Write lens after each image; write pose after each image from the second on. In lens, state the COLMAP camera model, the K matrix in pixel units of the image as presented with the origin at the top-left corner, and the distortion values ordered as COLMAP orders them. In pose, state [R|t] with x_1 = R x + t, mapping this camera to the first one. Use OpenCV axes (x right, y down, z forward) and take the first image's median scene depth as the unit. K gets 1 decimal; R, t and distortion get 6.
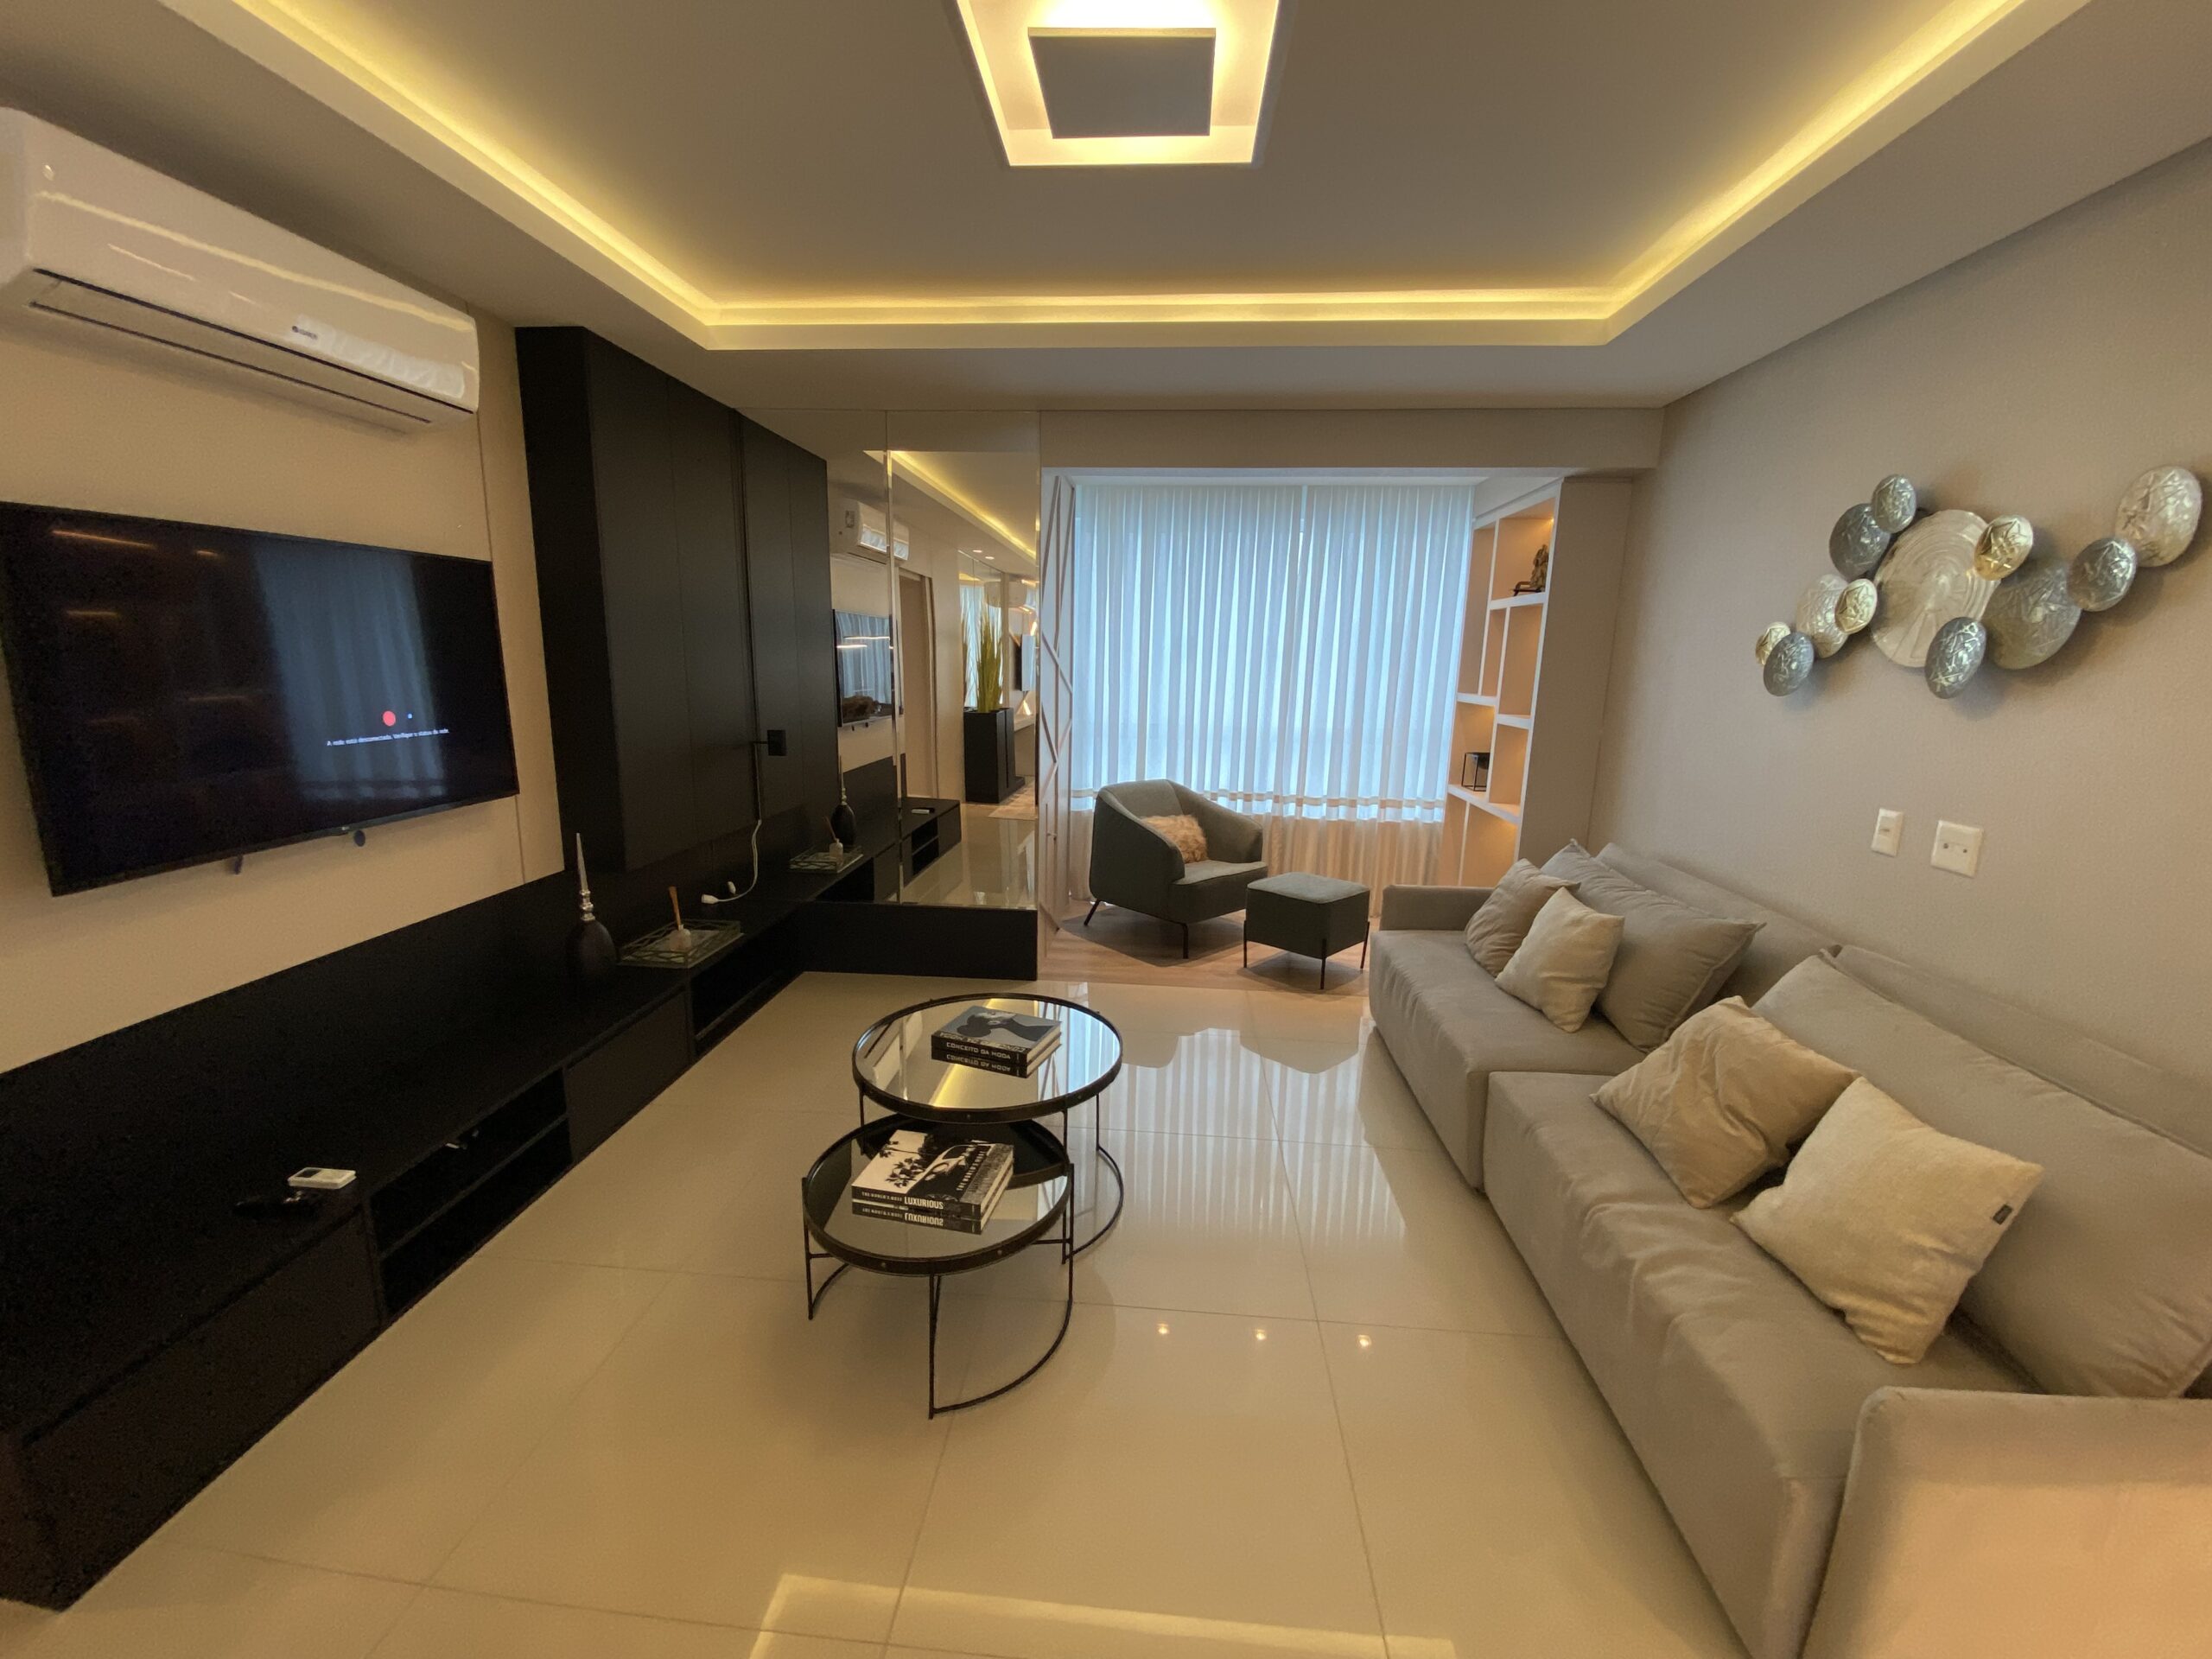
lens RADIAL K [[896.5, 0, 1093.9], [0, 896.5, 827.3], [0, 0, 1]] dist [0.028401, -0.024371]
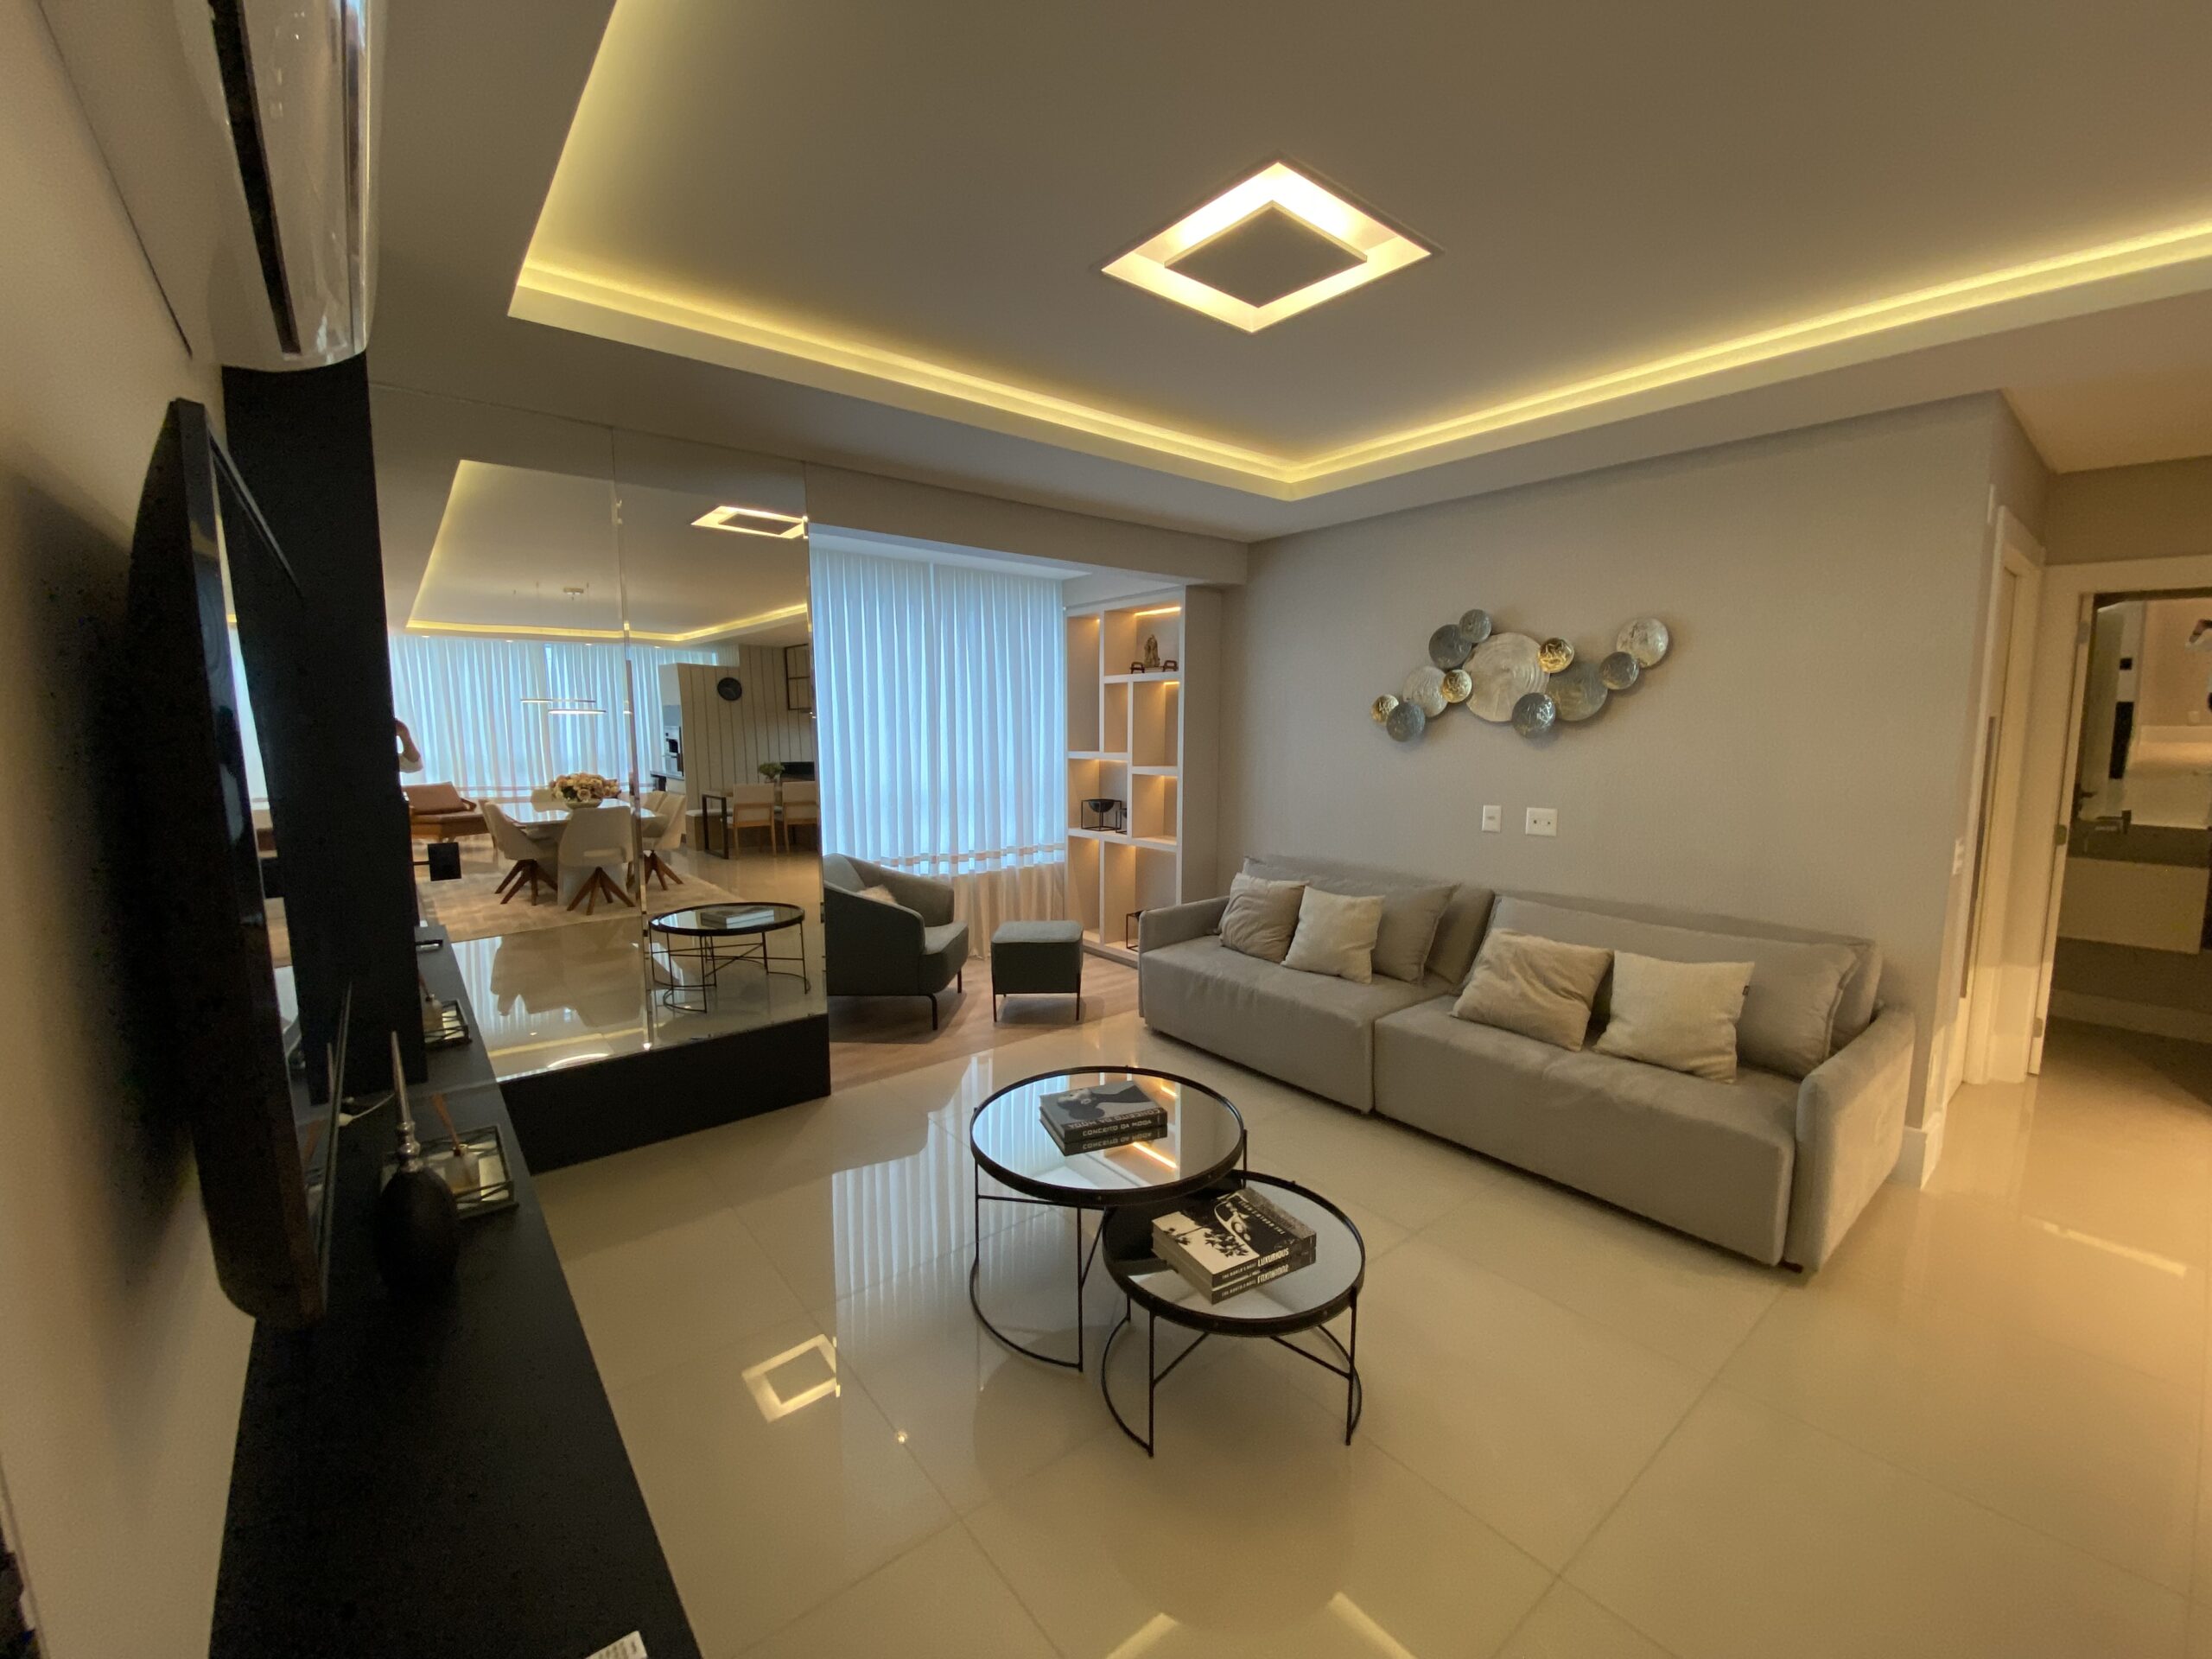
lens RADIAL K [[893.9, 0, 1097.9], [0, 893.9, 829.9], [0, 0, 1]] dist [0.023621, -0.024141]
pose [[0.725649, -0.101753, 0.680499, -0.453628], [0.146122, 0.989235, -0.007900, -0.039250], [-0.672370, 0.105168, 0.732706, 0.155513]]
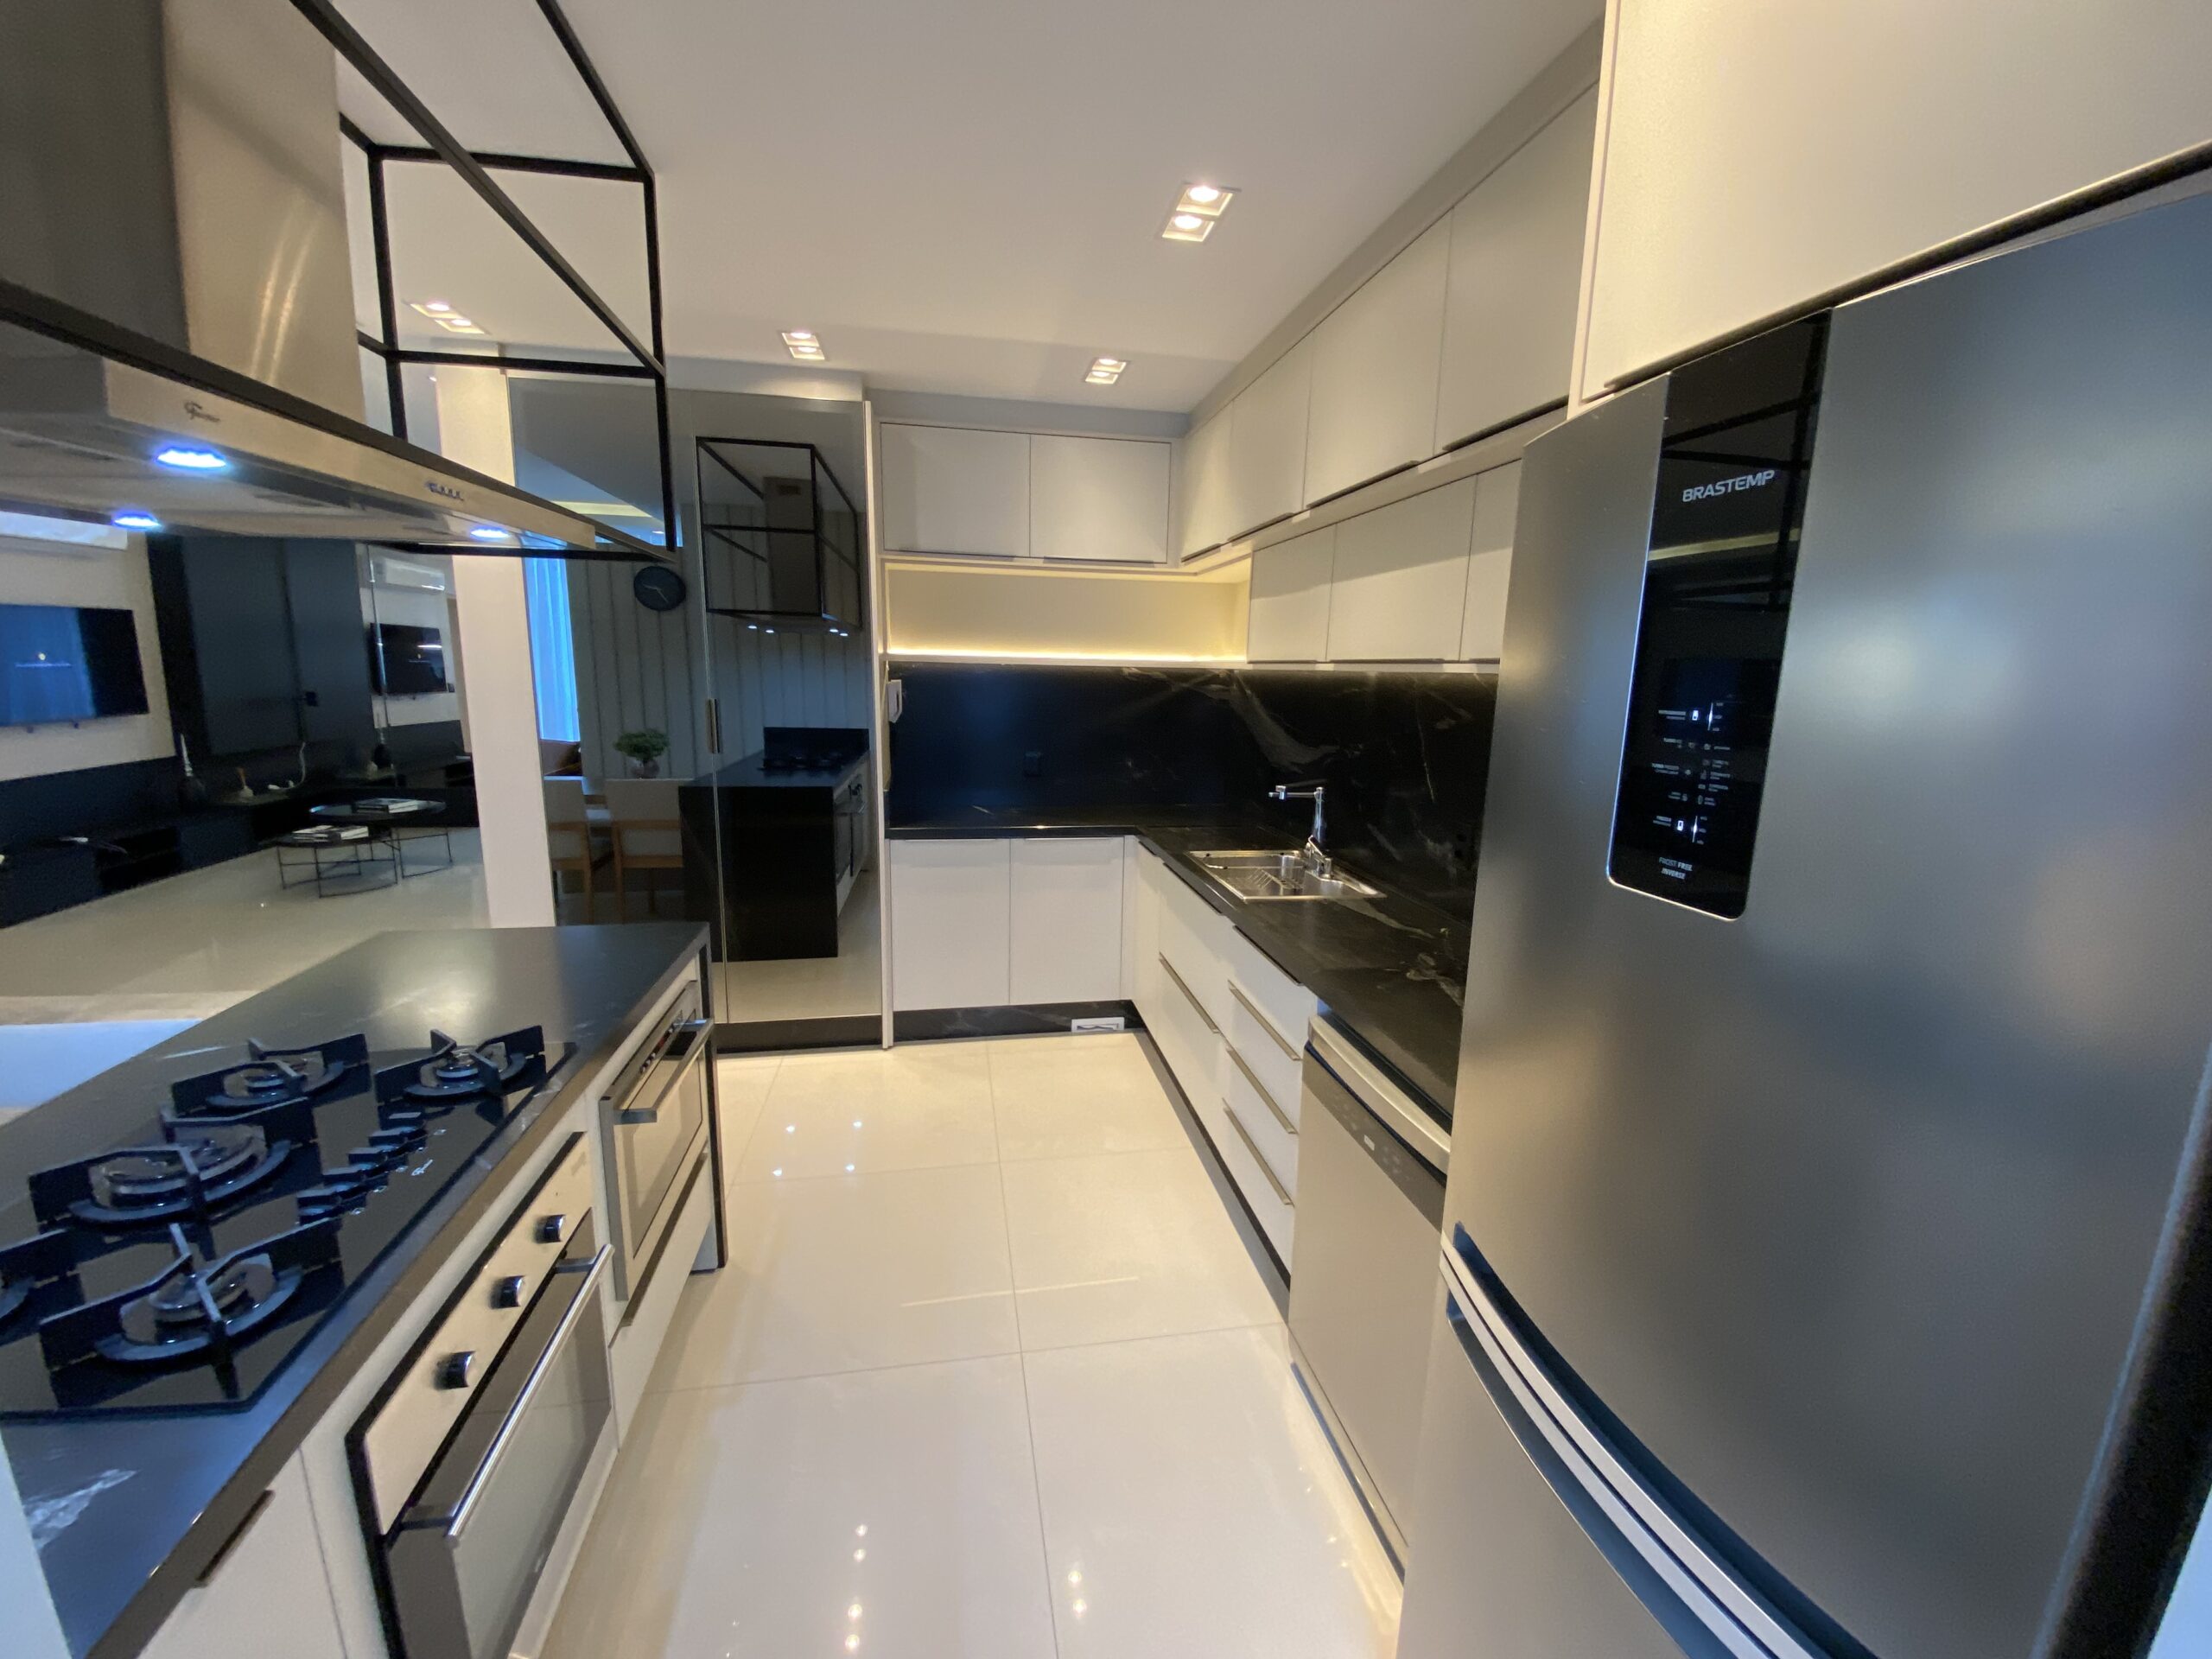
lens RADIAL K [[893.9, 0, 1097.9], [0, 893.9, 829.9], [0, 0, 1]] dist [0.023621, -0.024141]
pose [[0.966668, -0.044494, 0.252137, 0.695712], [0.045242, 0.998972, 0.002835, 0.231937], [-0.252004, 0.008667, 0.967687, -1.120953]]
